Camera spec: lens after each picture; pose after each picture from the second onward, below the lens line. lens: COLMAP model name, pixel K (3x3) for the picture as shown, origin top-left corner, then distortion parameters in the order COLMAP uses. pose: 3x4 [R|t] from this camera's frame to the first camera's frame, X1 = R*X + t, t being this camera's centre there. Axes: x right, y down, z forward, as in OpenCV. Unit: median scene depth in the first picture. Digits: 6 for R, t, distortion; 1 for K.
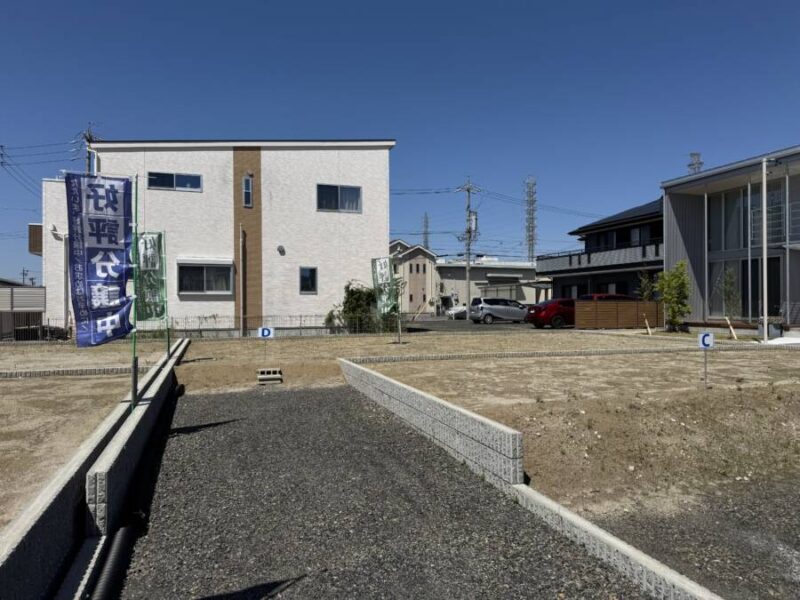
lens RADIAL K [[558.0, 0, 400.0], [0, 558.0, 300.0], [0, 0, 1]] dist [0.133592, -0.199688]
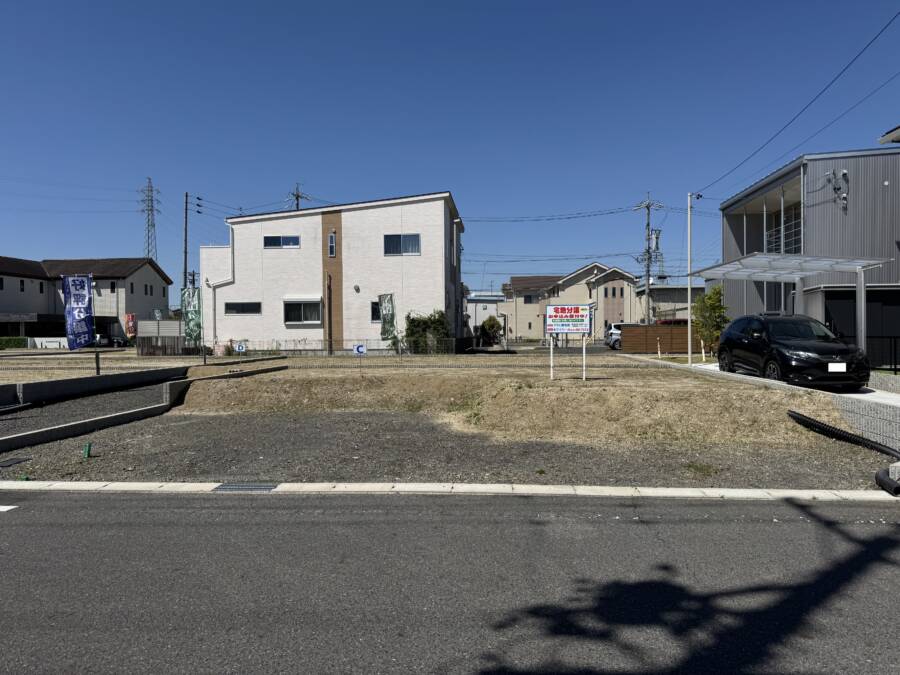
lens RADIAL K [[627.8, 0, 450.0], [0, 627.8, 337.5], [0, 0, 1]] dist [0.133592, -0.199688]
pose [[0.918087, -0.001692, -0.396376, 0.539303], [0.008475, 0.999846, 0.015363, 0.002429], [0.396289, -0.017464, 0.917960, -0.231184]]
